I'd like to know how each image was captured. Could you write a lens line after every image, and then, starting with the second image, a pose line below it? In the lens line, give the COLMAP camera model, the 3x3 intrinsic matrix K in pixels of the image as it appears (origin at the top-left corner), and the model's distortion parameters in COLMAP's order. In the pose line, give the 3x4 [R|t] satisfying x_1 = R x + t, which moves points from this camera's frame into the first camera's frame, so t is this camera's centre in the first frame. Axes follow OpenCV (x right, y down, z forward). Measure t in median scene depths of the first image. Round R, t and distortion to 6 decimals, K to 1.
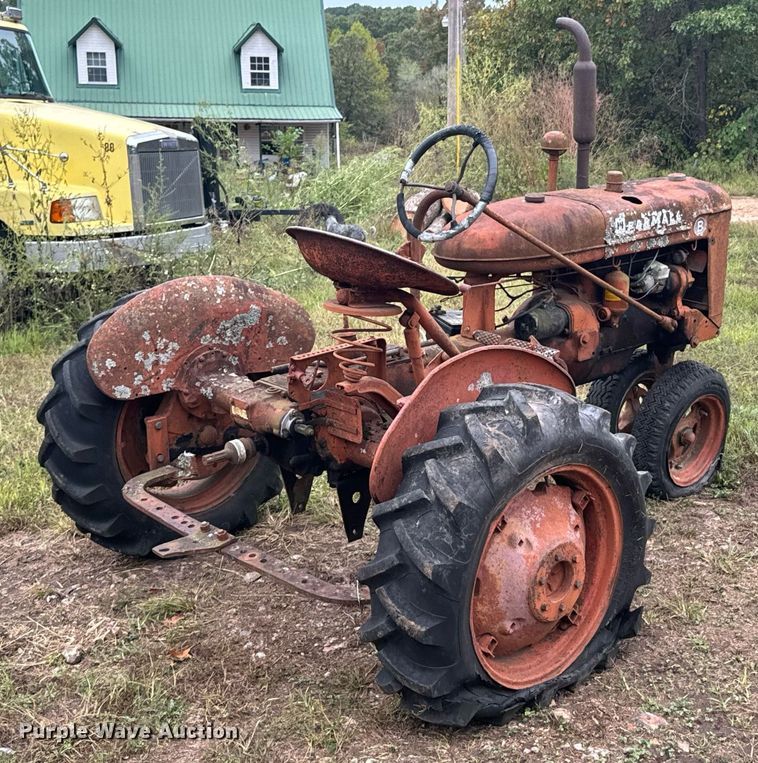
lens RADIAL K [[1239.6, 0, 379.0], [0, 1239.6, 381.5], [0, 0, 1]] dist [0.036285, 0.084954]
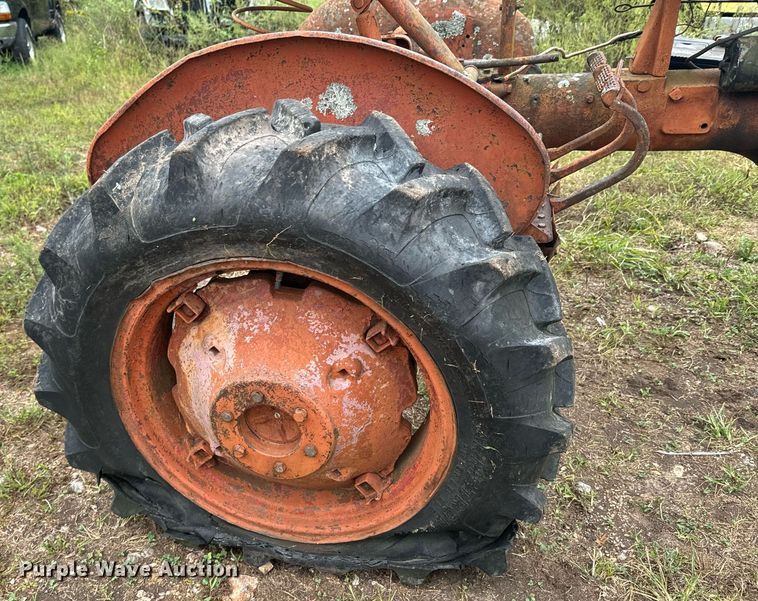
lens RADIAL K [[620.3, 0, 309.1], [0, 620.3, 345.9], [0, 0, 1]] dist [0.157871, -0.255361]
pose [[0.544148, 0.422885, -0.724618, 0.276528], [-0.161700, 0.900348, 0.404014, -0.011142], [0.823259, -0.102673, 0.558303, 0.618608]]
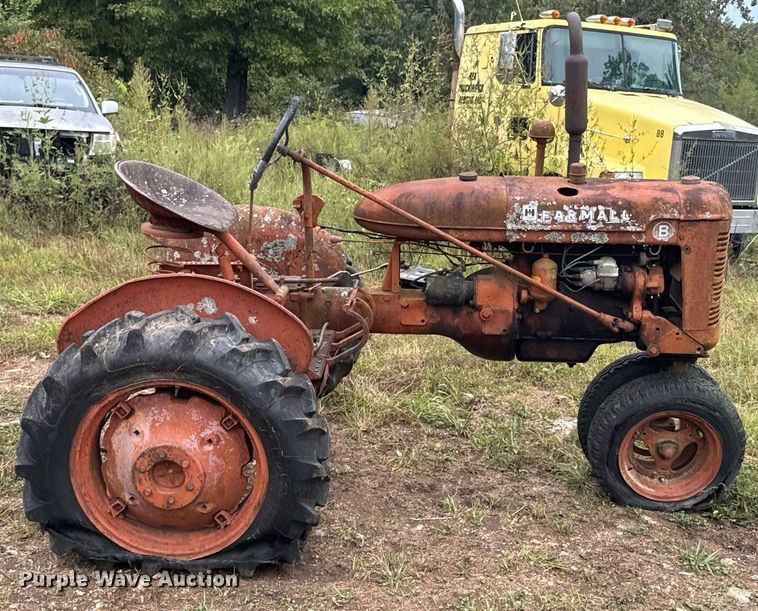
lens RADIAL K [[972.2, 0, 382.9], [0, 972.2, 322.0], [0, 0, 1]] dist [0.113162, -0.033548]
pose [[0.716264, 0.214537, -0.664034, 0.647472], [-0.215460, 0.973066, 0.081972, -0.075702], [0.663735, 0.084359, 0.743196, 0.318861]]
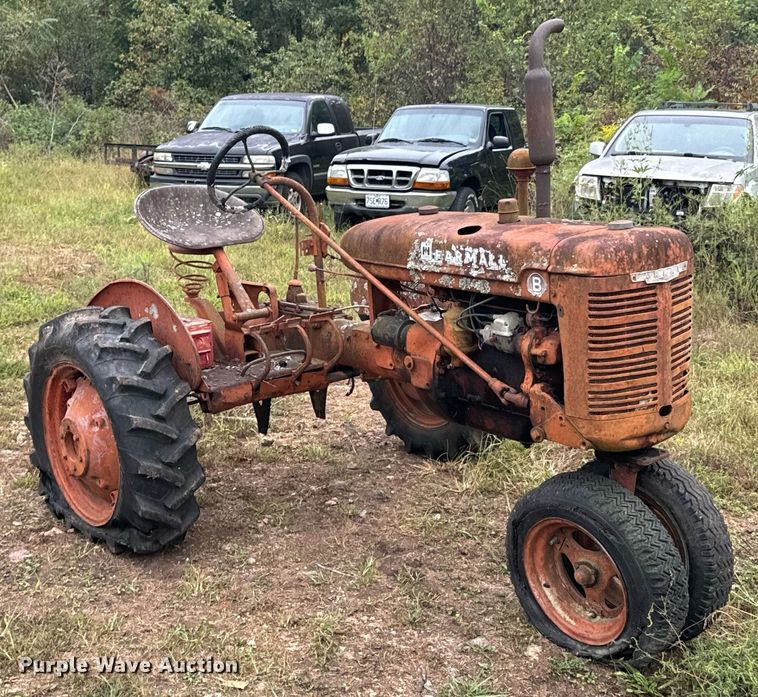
lens RADIAL K [[1118.4, 0, 379.0], [0, 1118.4, 348.5], [0, 0, 1]] dist [0.007872, -0.002928]
pose [[-0.033913, 0.230079, -0.972581, 0.980463], [-0.241217, 0.942487, 0.231371, -0.233252], [0.969878, 0.242449, 0.023537, 0.942017]]
